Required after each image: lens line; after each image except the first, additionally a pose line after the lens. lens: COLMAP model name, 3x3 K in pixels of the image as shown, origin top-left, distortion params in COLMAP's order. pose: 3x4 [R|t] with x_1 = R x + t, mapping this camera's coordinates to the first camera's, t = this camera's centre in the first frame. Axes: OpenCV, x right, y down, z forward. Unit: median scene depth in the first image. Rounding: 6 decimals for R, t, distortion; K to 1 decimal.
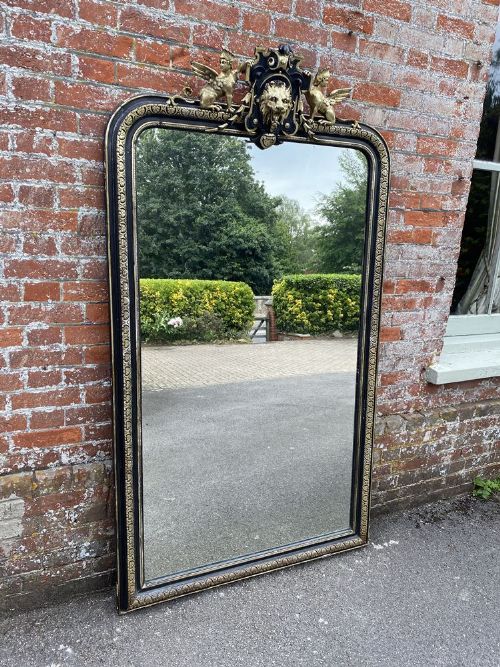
lens RADIAL K [[445.8, 0, 246.0], [0, 445.8, 333.5], [0, 0, 1]] dist [0.002847, 0.000829]
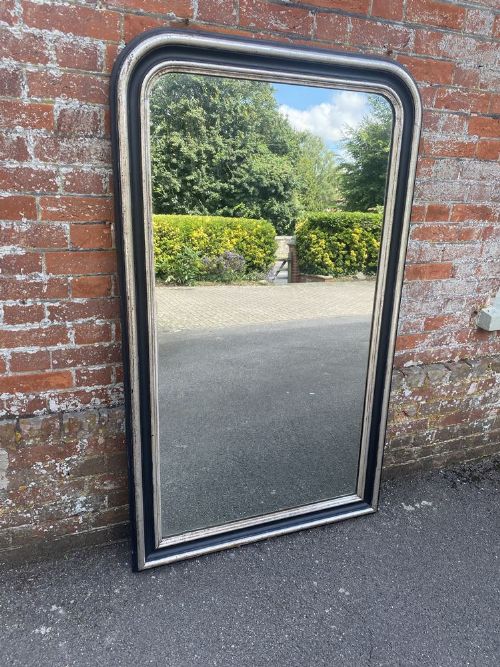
lens RADIAL K [[444.5, 0, 253.1], [0, 444.5, 322.7], [0, 0, 1]] dist [0.003643, -0.000446]
pose [[0.998474, 0.027094, -0.048124, 0.019784], [-0.021006, 0.992211, 0.122788, 0.004610], [0.051075, -0.121590, 0.991265, 0.180143]]
